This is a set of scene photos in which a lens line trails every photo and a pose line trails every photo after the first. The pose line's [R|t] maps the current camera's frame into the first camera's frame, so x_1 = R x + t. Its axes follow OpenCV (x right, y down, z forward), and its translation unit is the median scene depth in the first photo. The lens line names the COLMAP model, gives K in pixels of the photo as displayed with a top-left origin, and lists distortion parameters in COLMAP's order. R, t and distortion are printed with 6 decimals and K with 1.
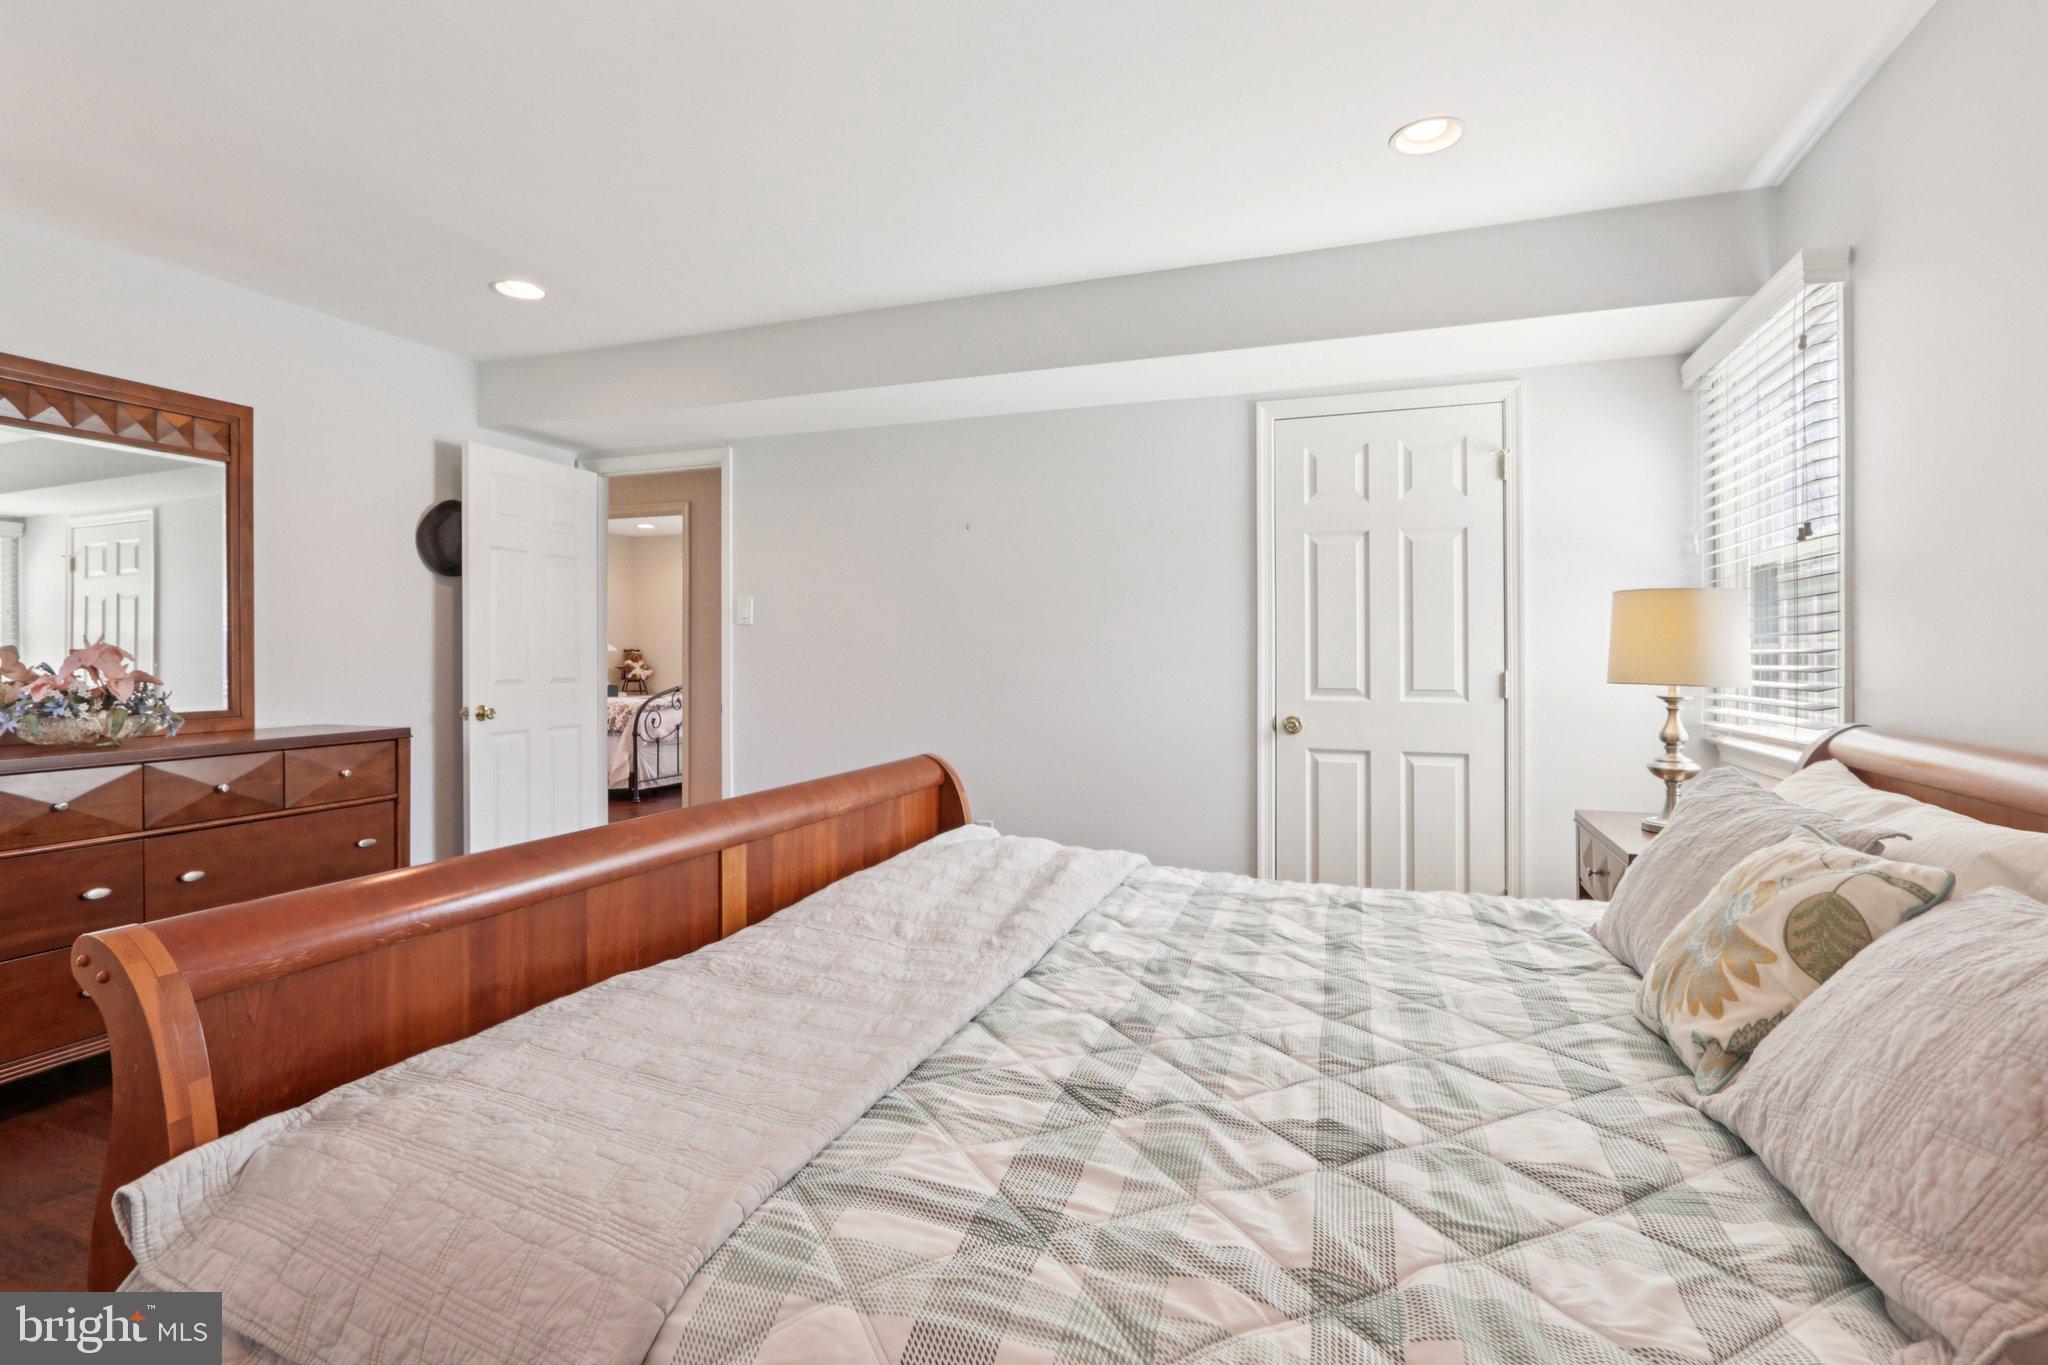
lens RADIAL K [[960.5, 0, 1007.1], [0, 960.5, 665.6], [0, 0, 1]] dist [-0.018450, 0.000537]
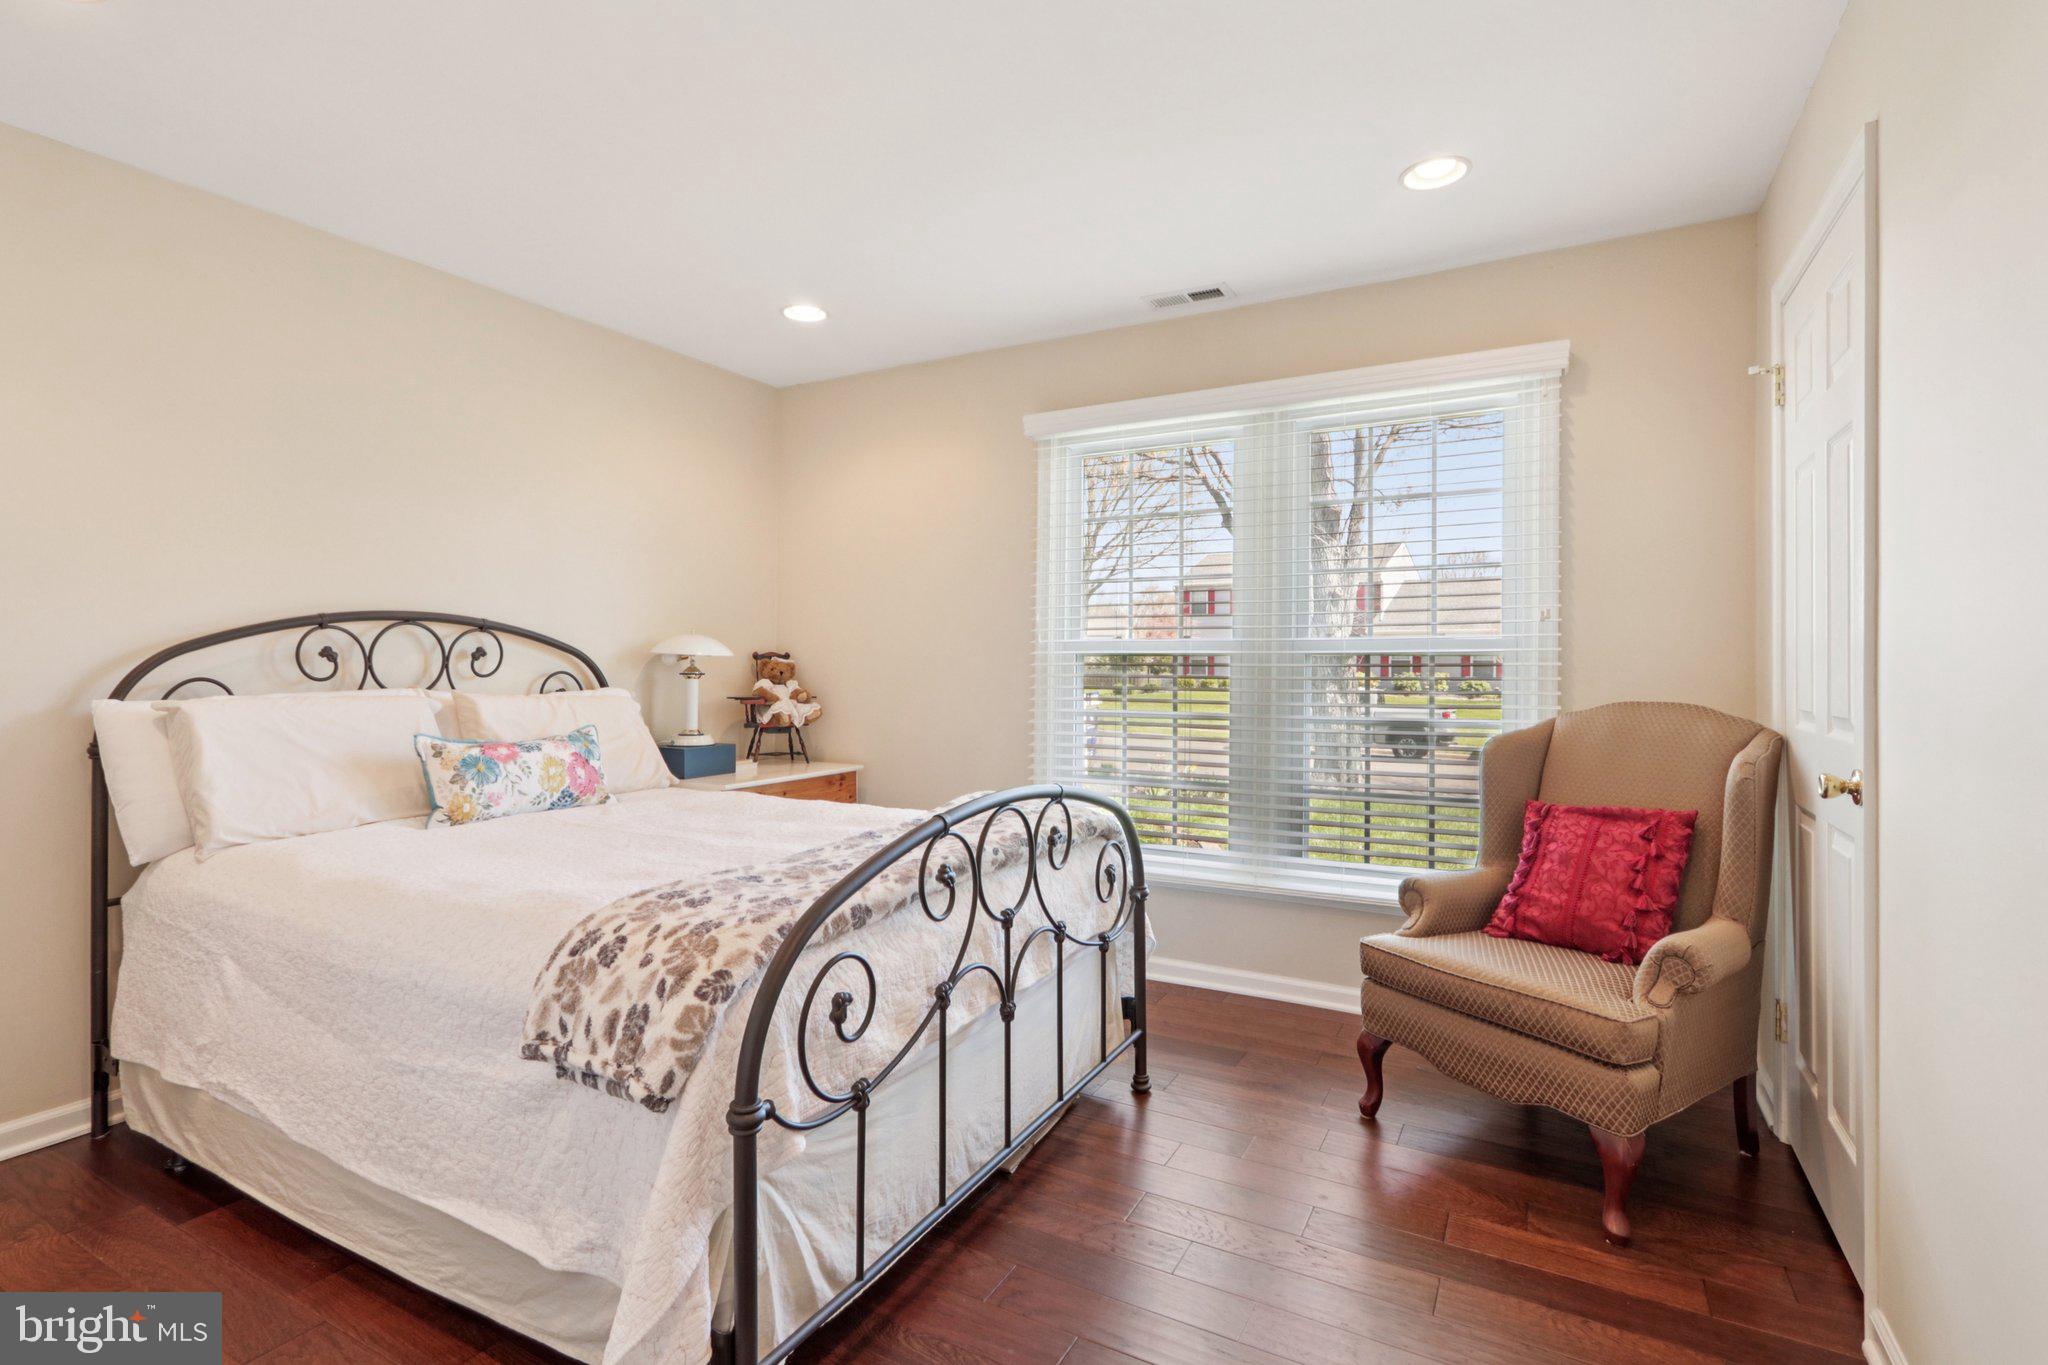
lens RADIAL K [[980.4, 0, 1037.9], [0, 980.4, 643.2], [0, 0, 1]] dist [-0.002006, 0.000774]
pose [[0.992125, -0.003629, -0.125196, -0.227571], [-0.000231, 0.999525, -0.030804, -0.008366], [0.125249, 0.030591, 0.991654, 0.602404]]
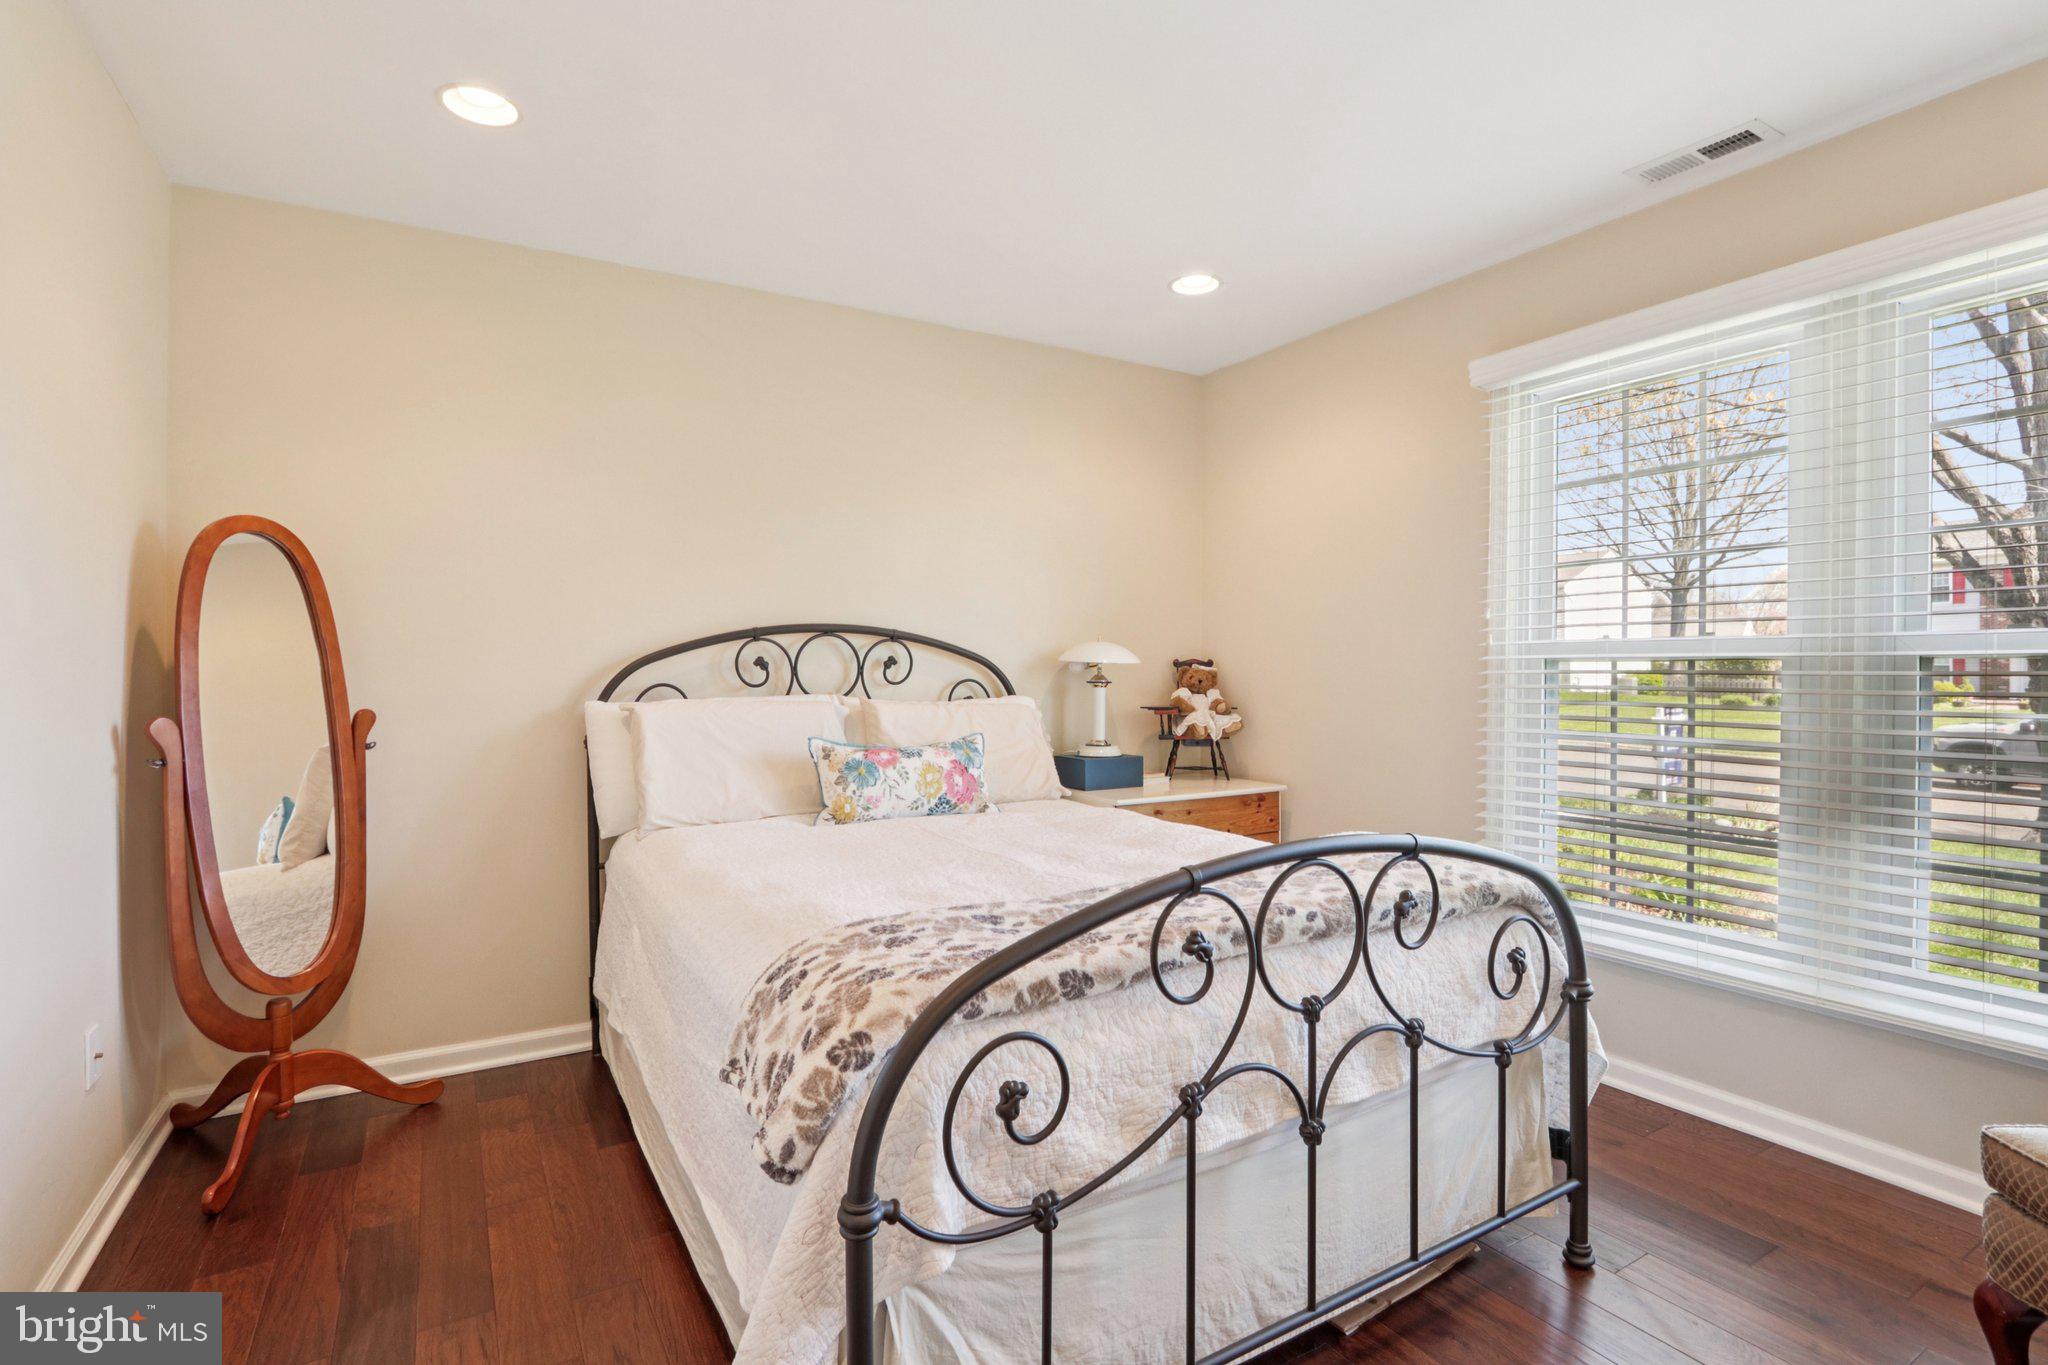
lens RADIAL K [[994.3, 0, 1034.4], [0, 994.3, 662.8], [0, 0, 1]] dist [-0.013456, 0.004842]
pose [[0.792575, -0.007120, -0.609733, -0.199802], [-0.004400, 0.999839, -0.017394, -0.008827], [0.609759, 0.016469, 0.792416, 0.652967]]
